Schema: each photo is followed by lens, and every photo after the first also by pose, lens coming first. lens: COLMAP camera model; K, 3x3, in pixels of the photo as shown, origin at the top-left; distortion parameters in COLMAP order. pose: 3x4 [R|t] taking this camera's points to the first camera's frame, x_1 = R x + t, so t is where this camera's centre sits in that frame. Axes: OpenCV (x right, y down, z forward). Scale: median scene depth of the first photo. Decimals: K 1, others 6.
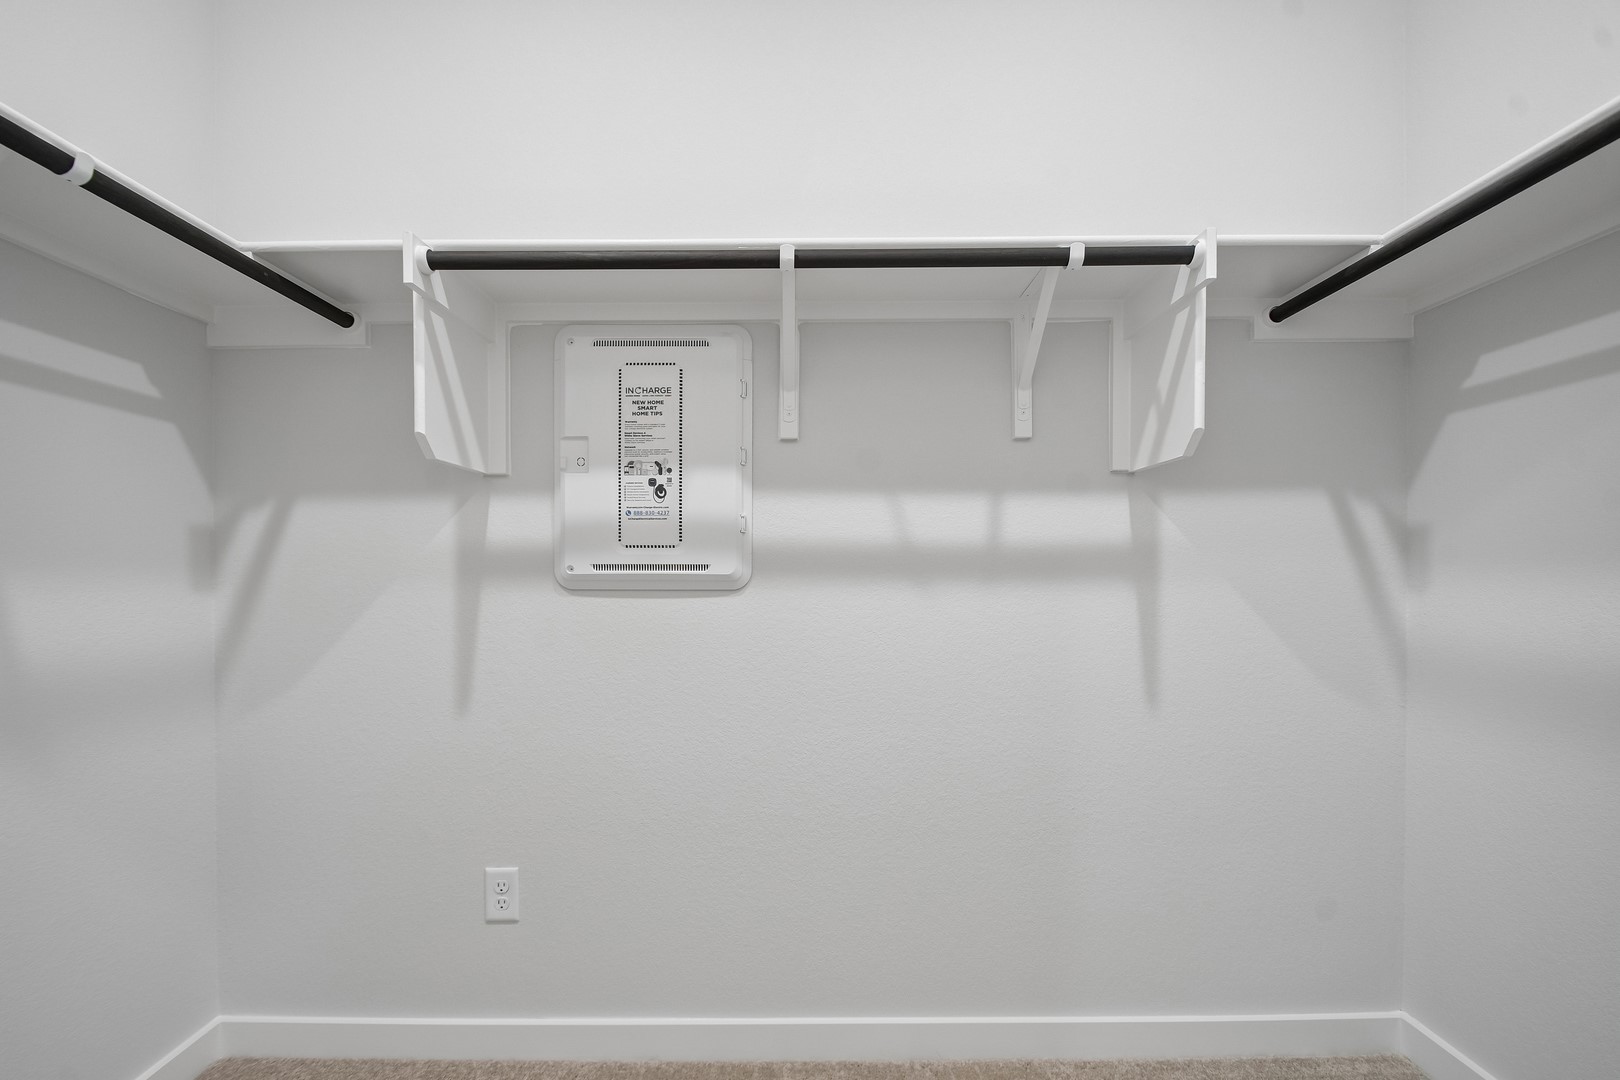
lens RADIAL K [[709.3, 0, 812.4], [0, 709.3, 567.1], [0, 0, 1]] dist [0.002785, -0.015023]
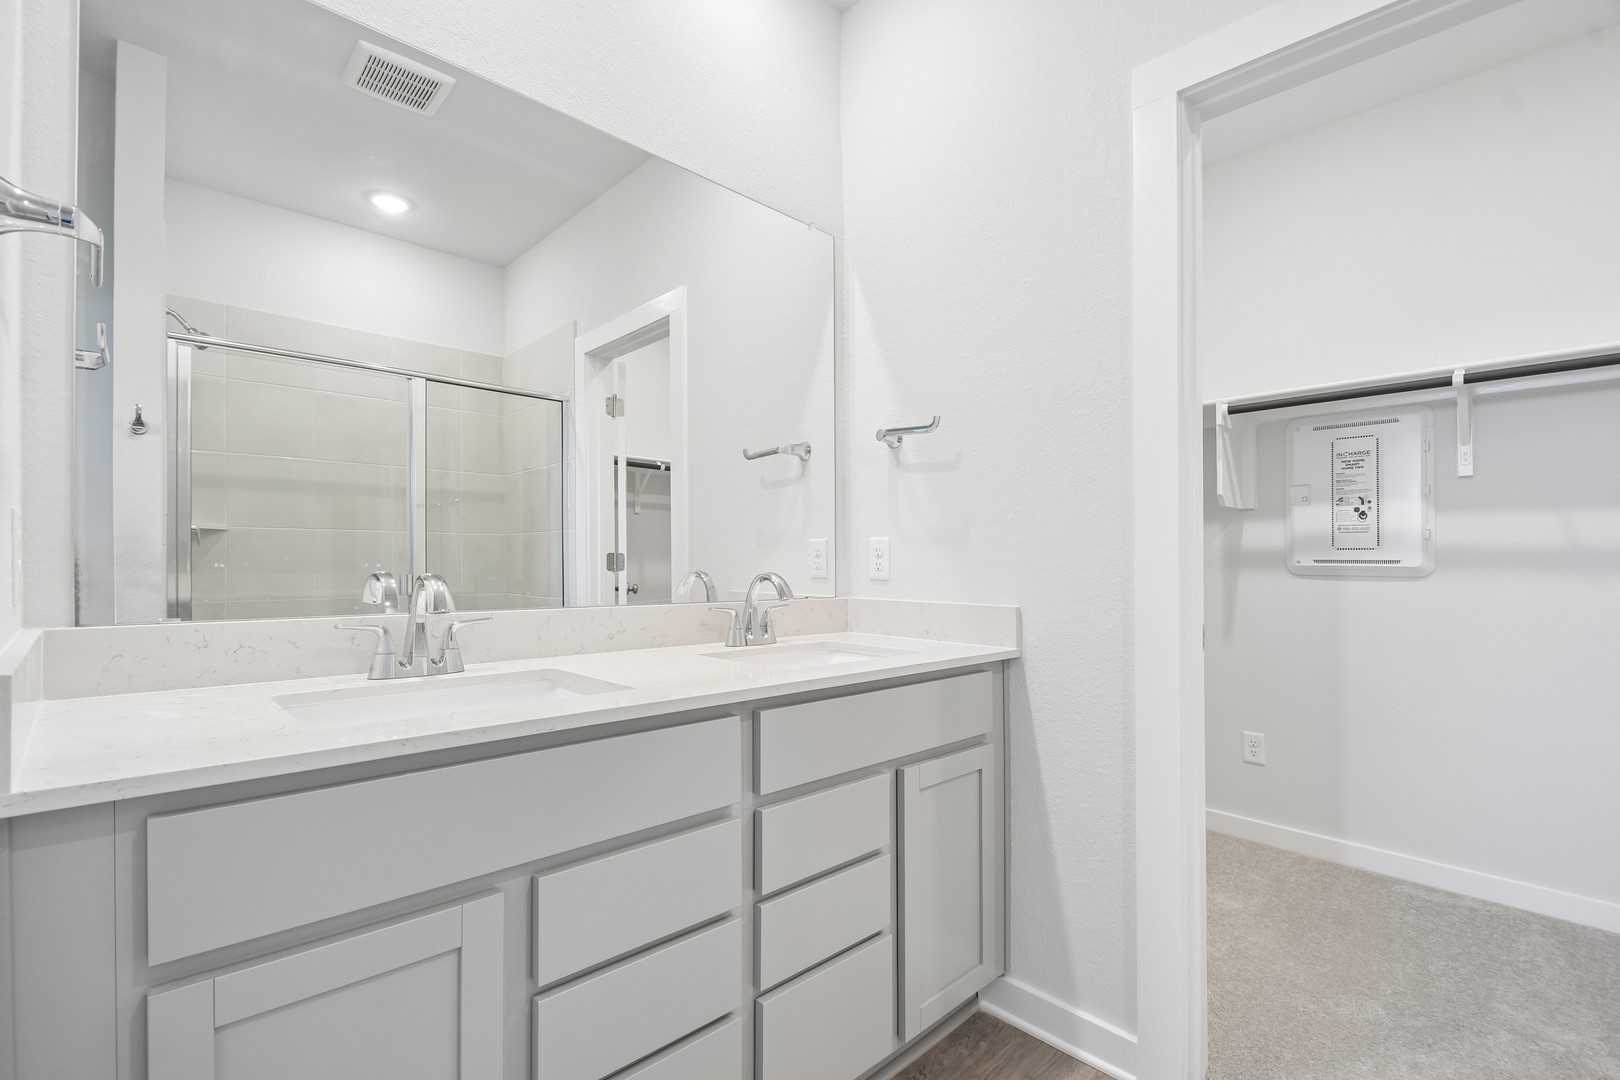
lens RADIAL K [[742.8, 0, 803.0], [0, 742.8, 550.9], [0, 0, 1]] dist [0.003432, -0.017691]
pose [[0.696391, -0.008001, -0.717618, 0.107897], [0.004160, 0.999966, -0.007111, -0.018026], [0.717650, 0.001967, 0.696401, -1.097025]]
